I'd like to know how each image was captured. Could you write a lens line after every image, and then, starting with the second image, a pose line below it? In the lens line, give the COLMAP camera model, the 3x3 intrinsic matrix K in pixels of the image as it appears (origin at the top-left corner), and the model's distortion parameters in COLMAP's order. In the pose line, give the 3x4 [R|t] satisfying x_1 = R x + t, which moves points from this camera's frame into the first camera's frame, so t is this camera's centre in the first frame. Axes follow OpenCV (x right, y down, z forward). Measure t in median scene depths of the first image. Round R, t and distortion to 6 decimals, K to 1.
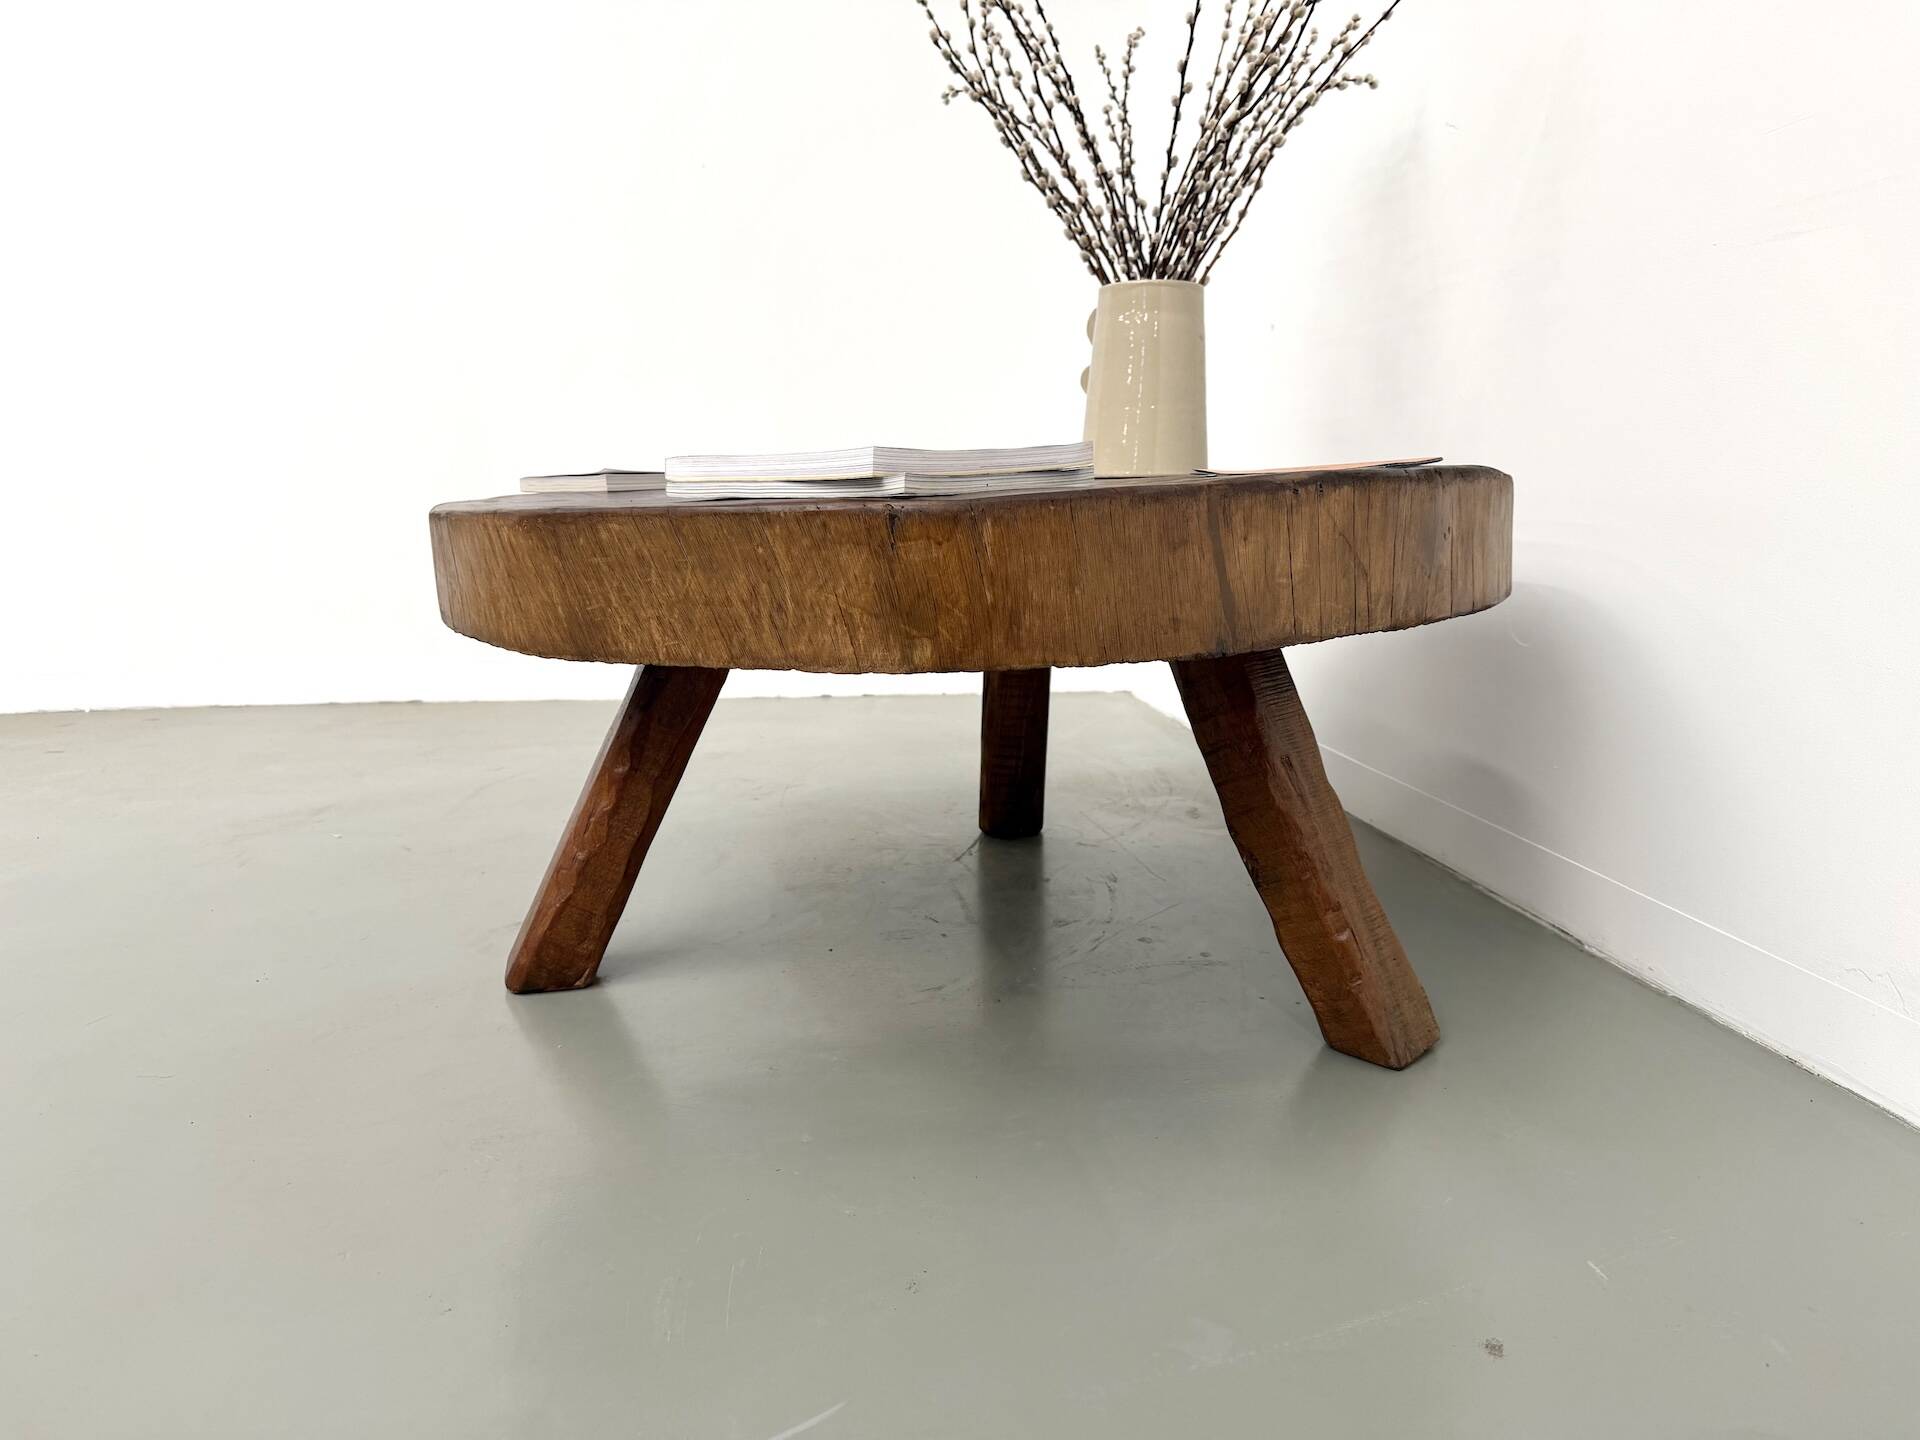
lens RADIAL K [[1344.8, 0, 954.4], [0, 1344.8, 729.5], [0, 0, 1]] dist [0.113354, -0.184775]
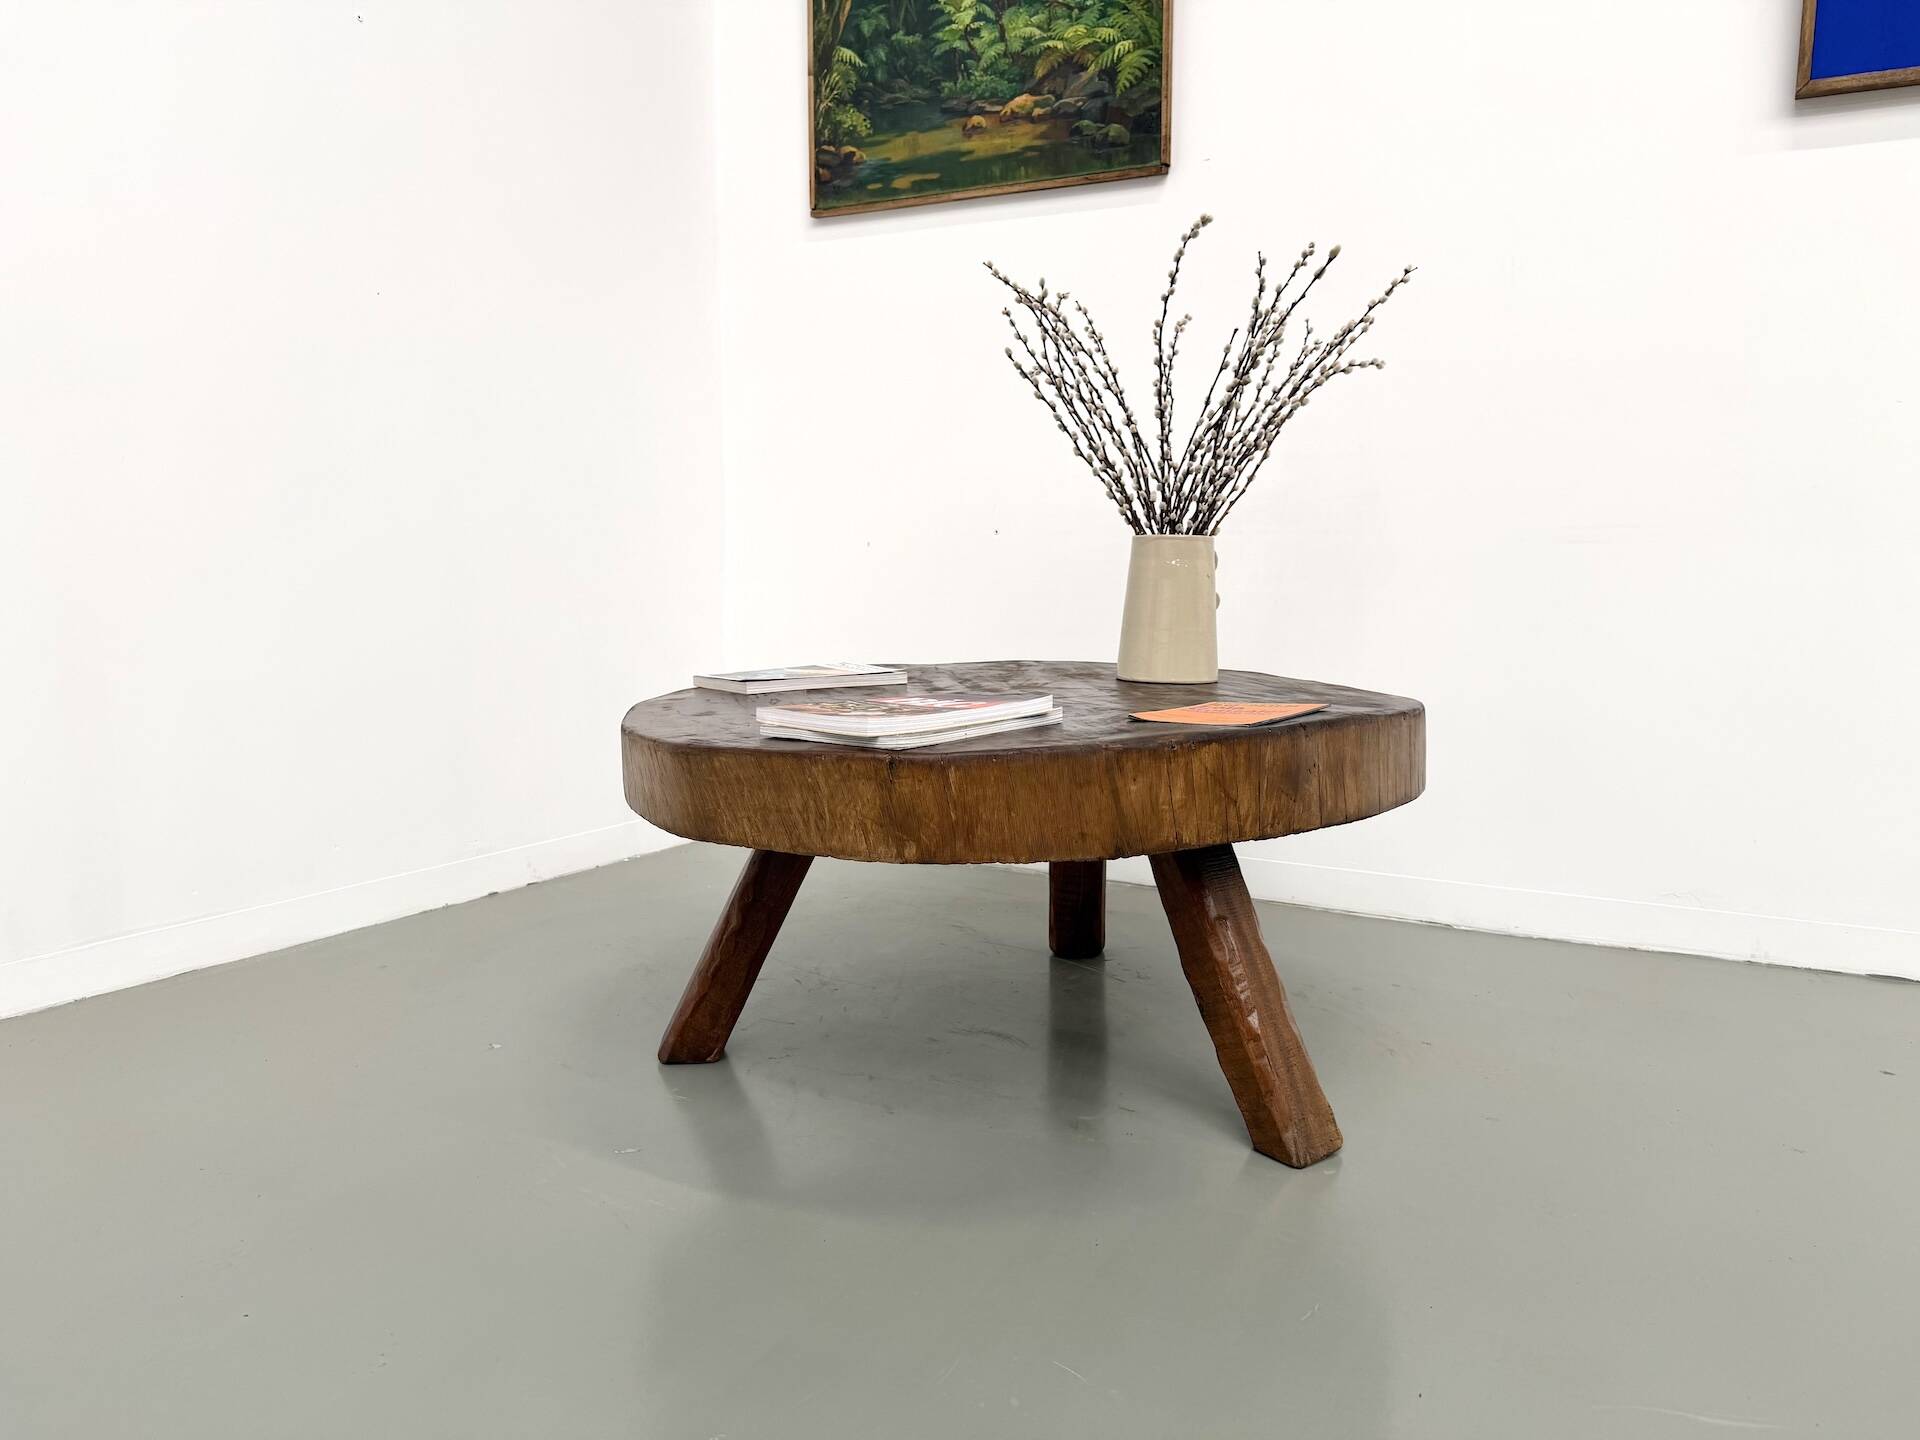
lens RADIAL K [[1357.9, 0, 945.1], [0, 1357.9, 696.7], [0, 0, 1]] dist [0.063942, -0.096640]
pose [[0.986593, 0.024055, -0.161419, 0.239442], [-0.038297, 0.995584, -0.085711, -0.093050], [0.158644, 0.090744, 0.983157, -0.476505]]
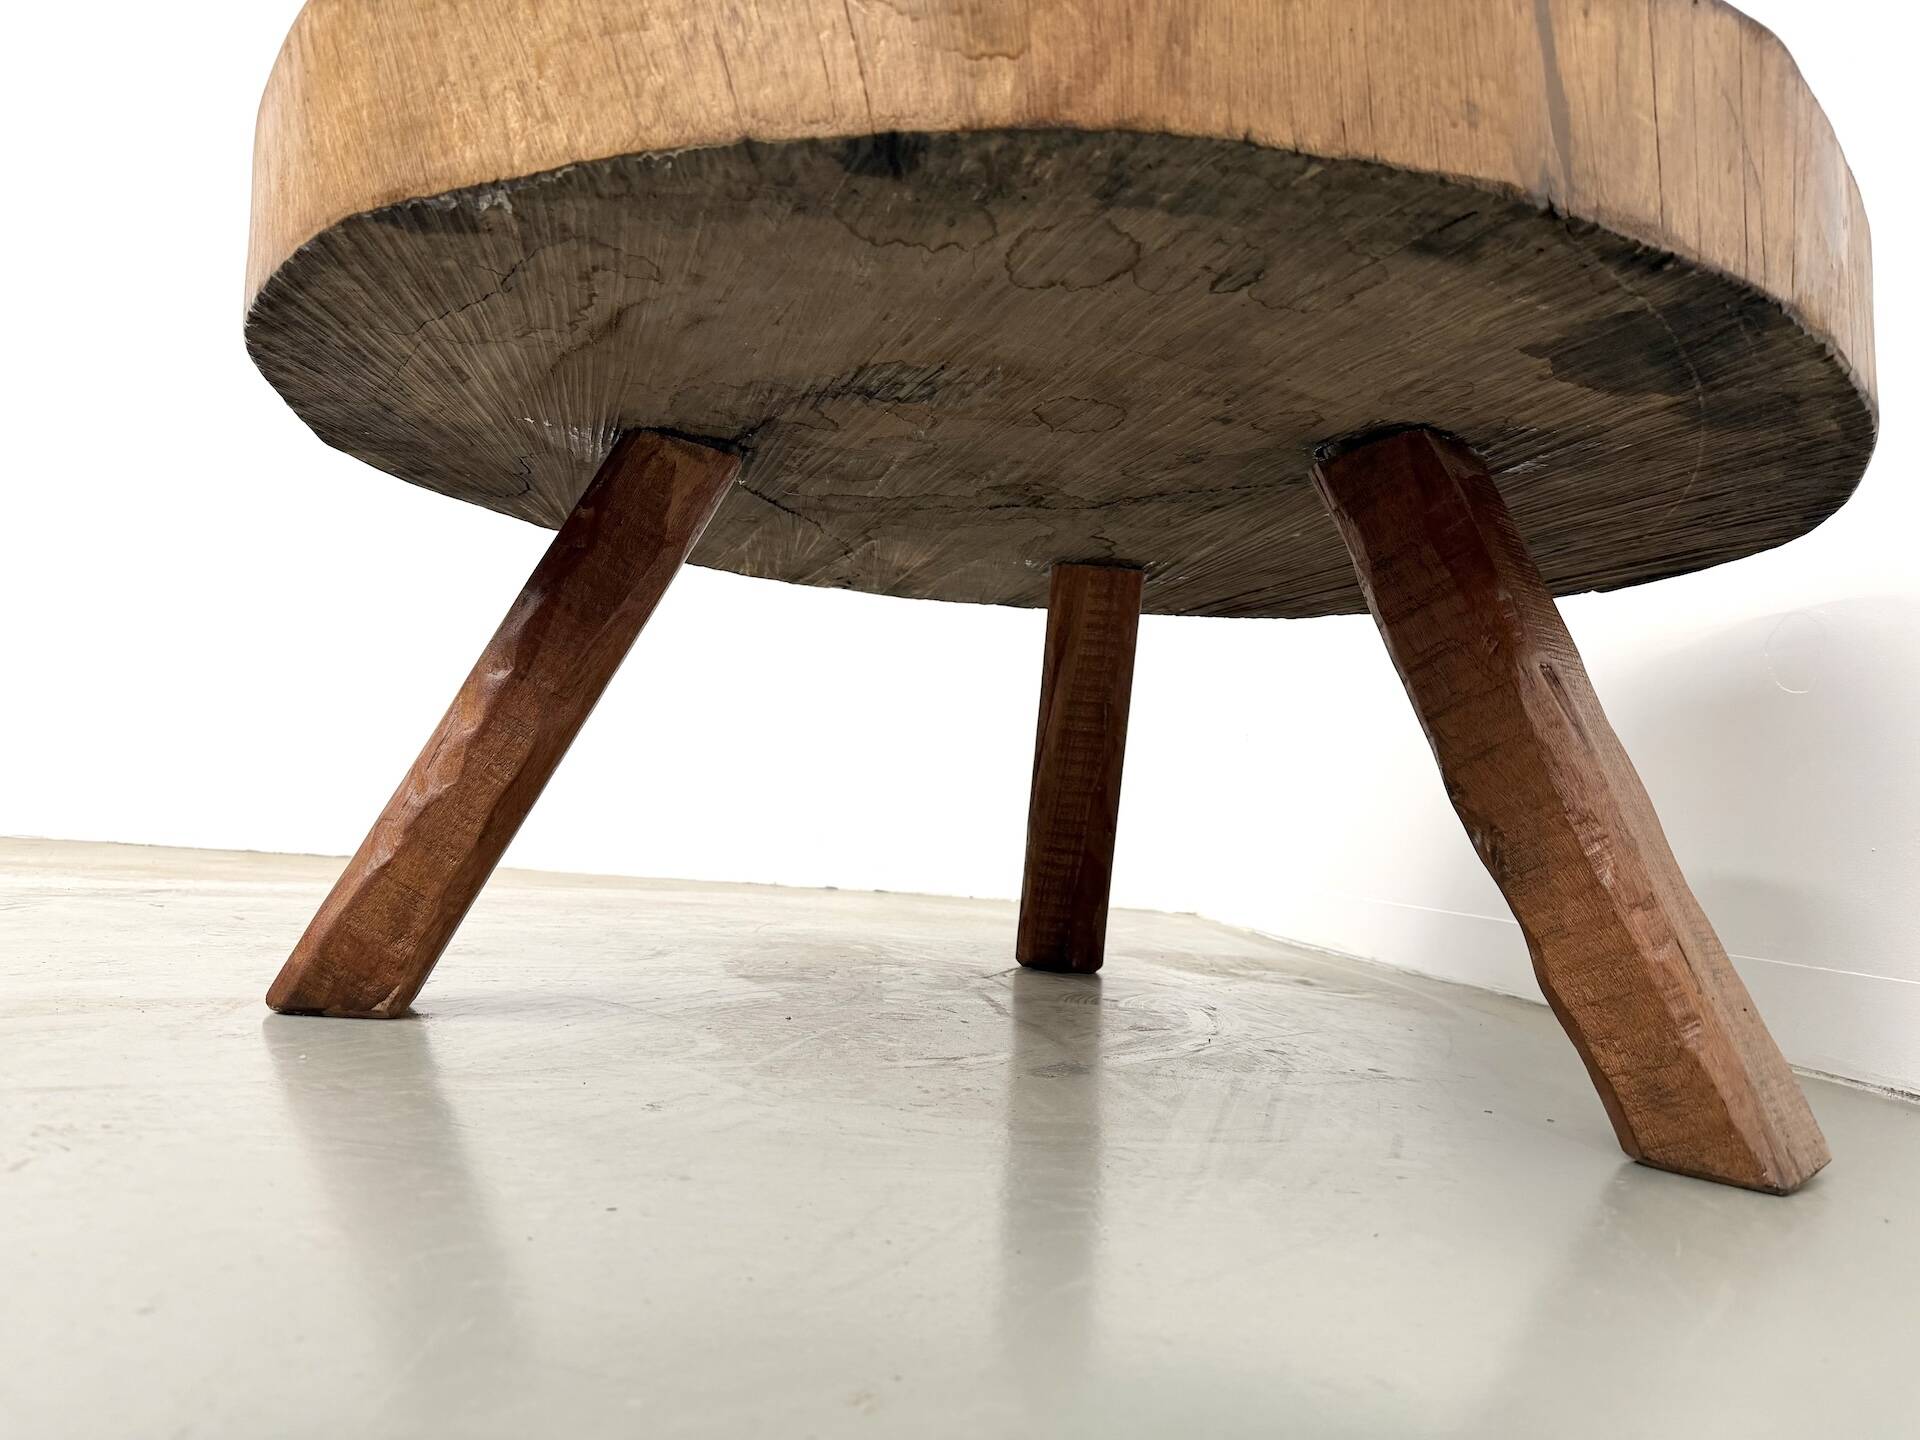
lens RADIAL K [[1344.8, 0, 958.8], [0, 1344.8, 719.9], [0, 0, 1]] dist [0.113354, -0.184775]
pose [[0.996948, 0.073512, -0.026271, -0.005532], [-0.077862, 0.960619, -0.266737, 0.296602], [0.005628, 0.267968, 0.963411, 0.518396]]
